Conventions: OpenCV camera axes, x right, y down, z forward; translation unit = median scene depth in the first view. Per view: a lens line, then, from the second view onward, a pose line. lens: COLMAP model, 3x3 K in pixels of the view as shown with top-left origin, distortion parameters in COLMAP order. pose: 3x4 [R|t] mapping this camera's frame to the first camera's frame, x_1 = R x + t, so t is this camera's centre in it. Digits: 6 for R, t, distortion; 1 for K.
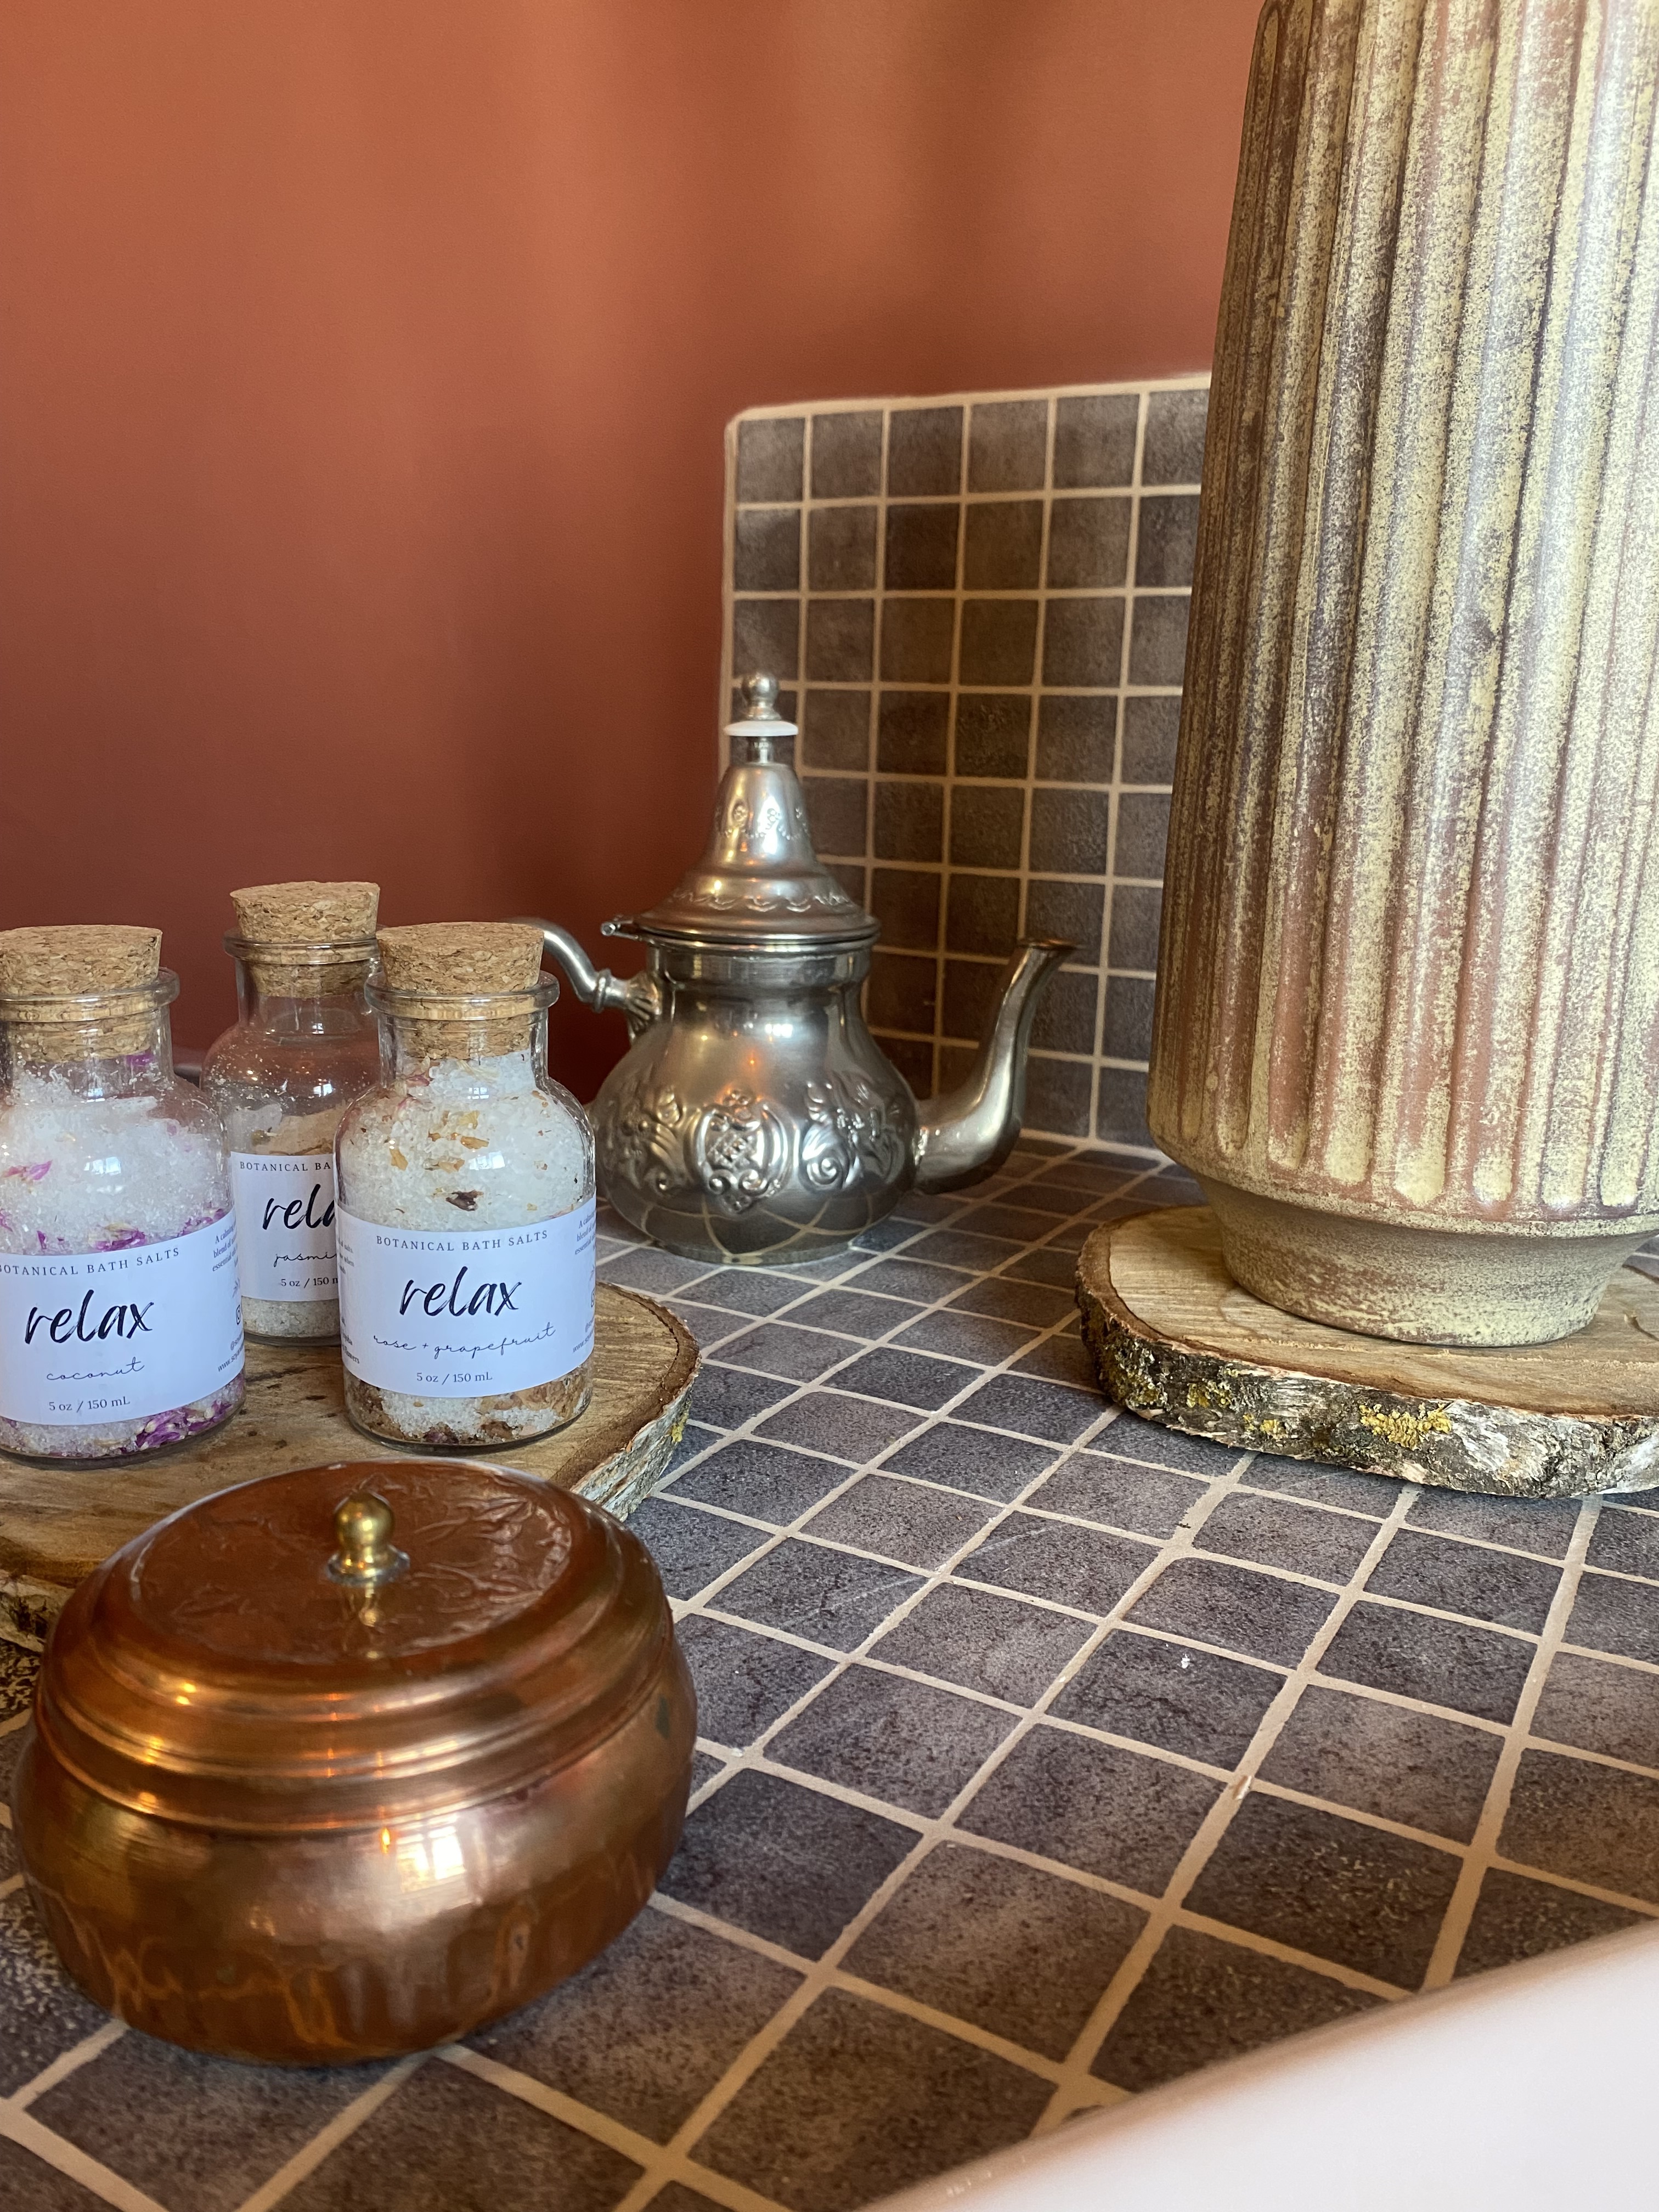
lens RADIAL K [[1682.6, 0, 830.3], [0, 1682.6, 1108.2], [0, 0, 1]] dist [-0.004052, -0.001861]
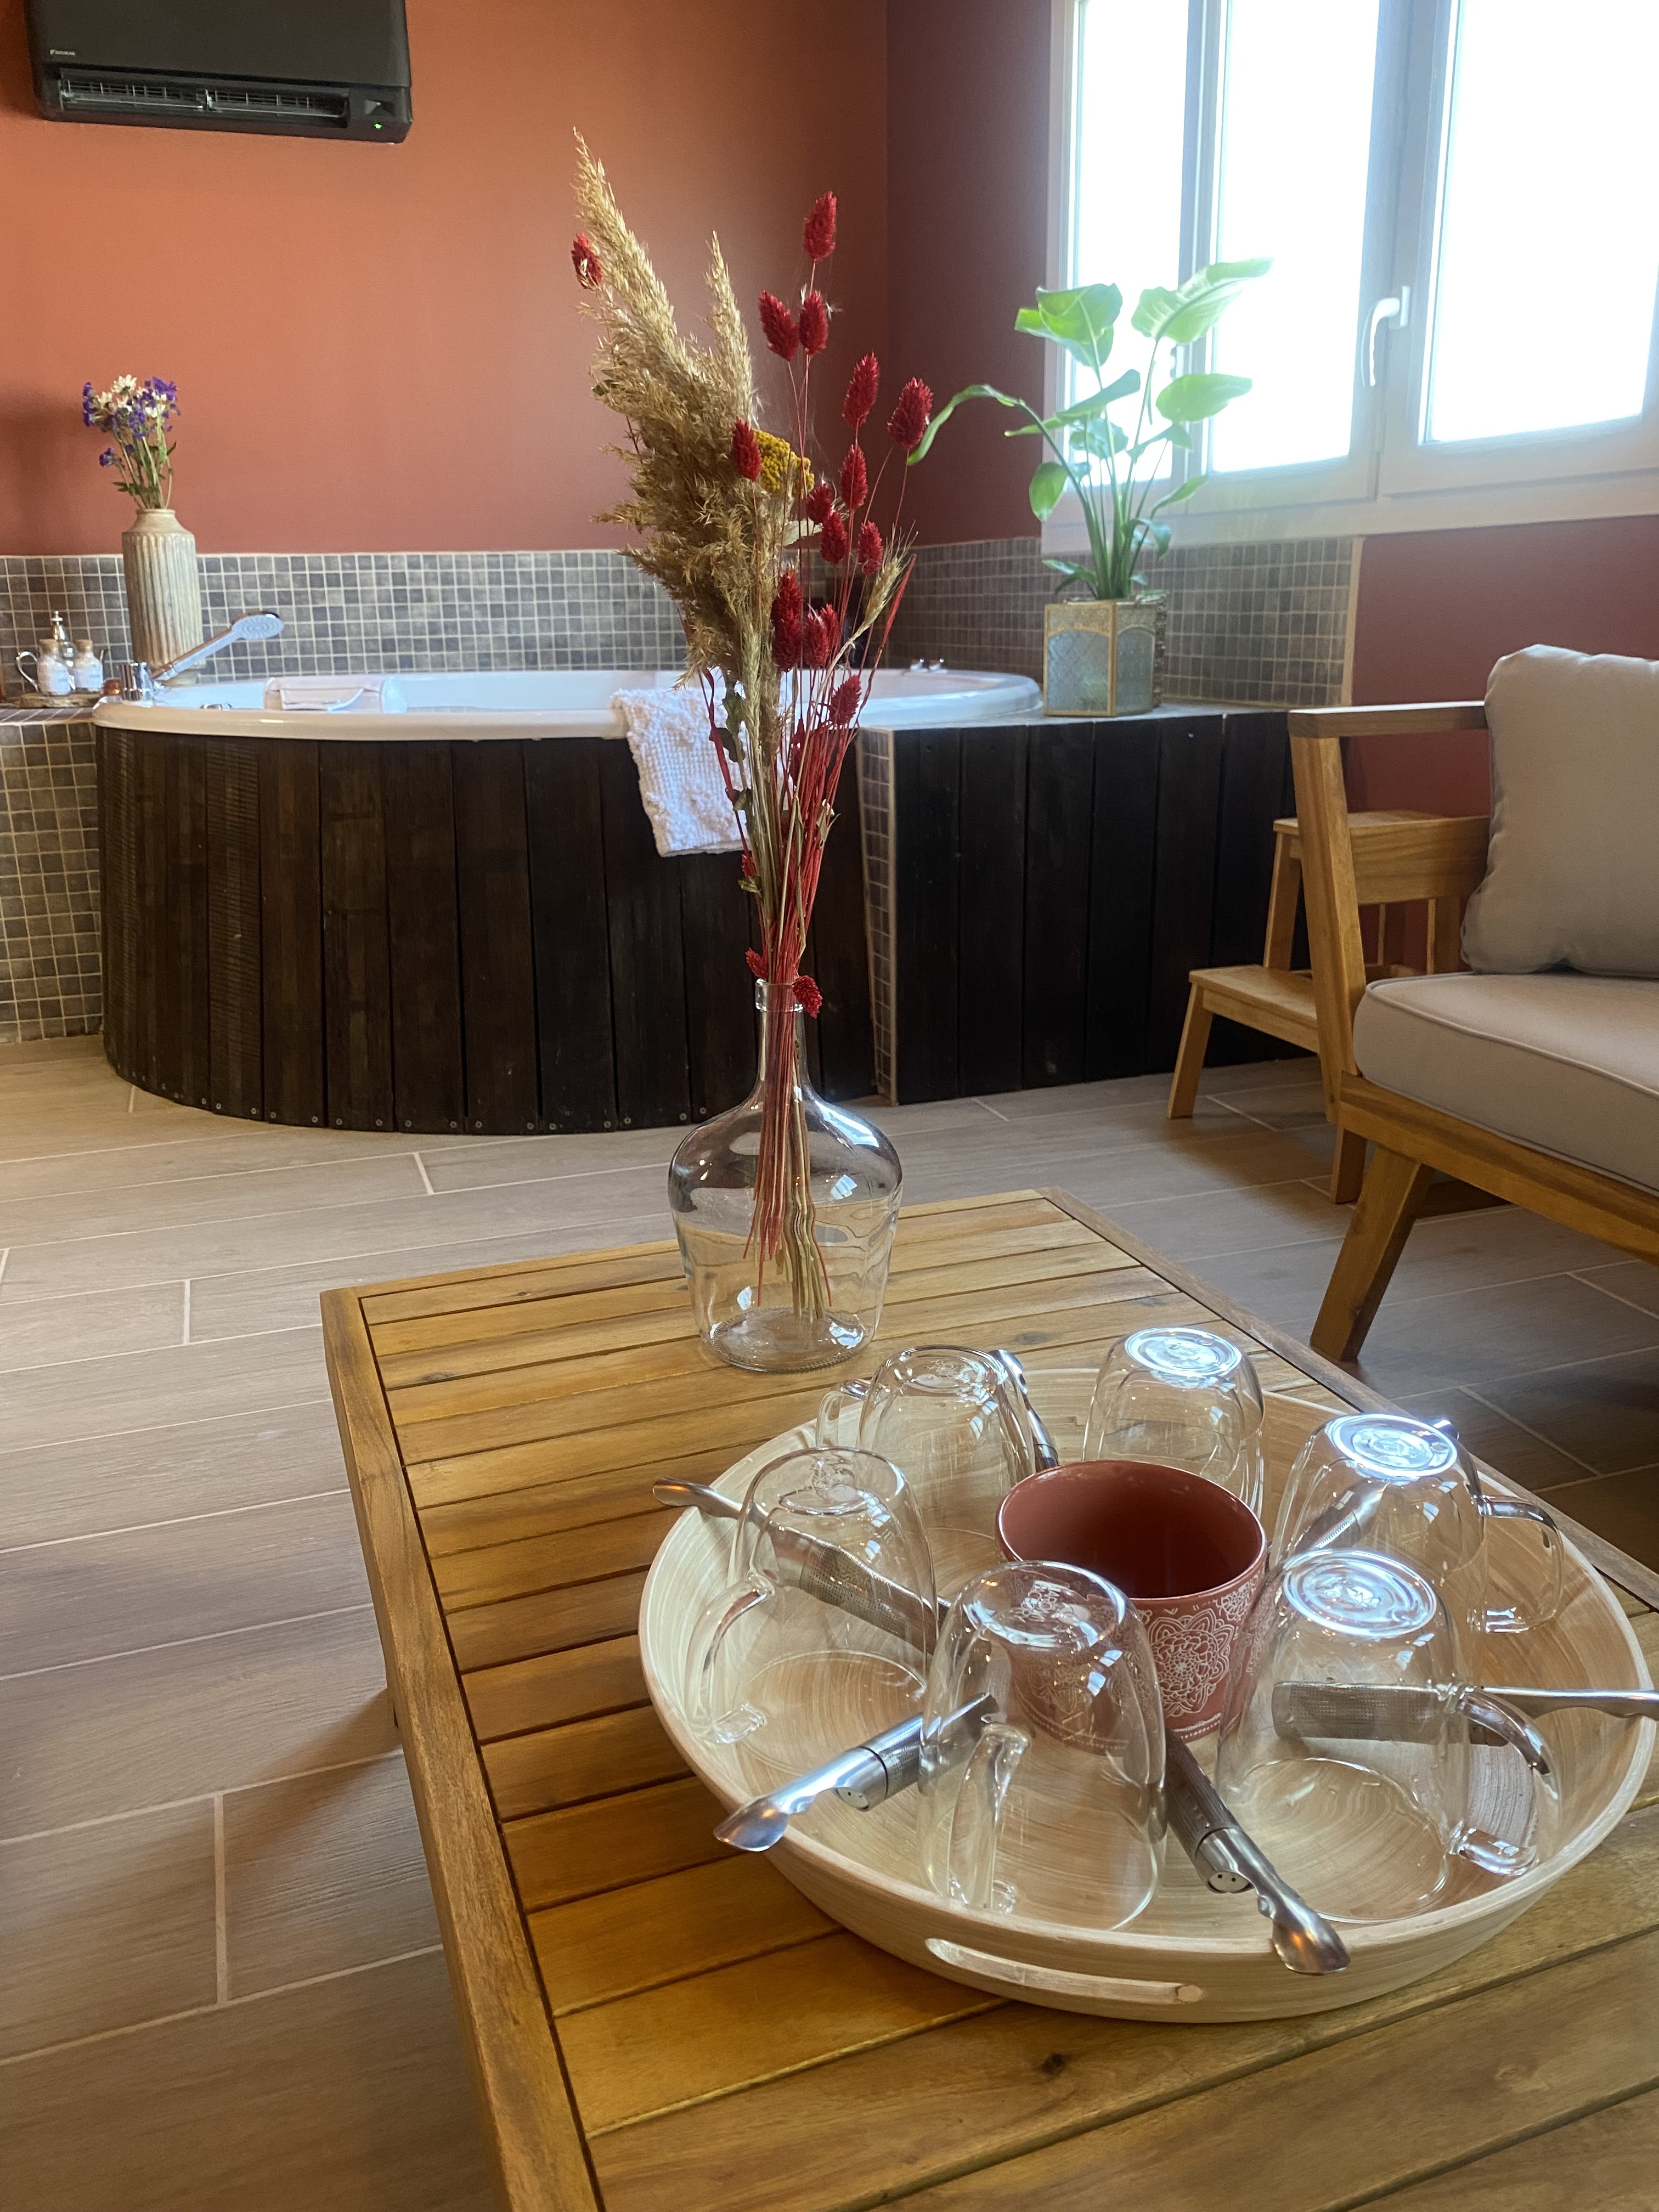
lens RADIAL K [[1682.6, 0, 830.6], [0, 1682.6, 1103.6], [0, 0, 1]] dist [-0.004052, -0.001861]
pose [[0.637478, -0.250824, 0.728498, -2.723626], [0.202800, 0.966809, 0.155414, 0.967897], [-0.743300, 0.048666, 0.667186, -4.477798]]
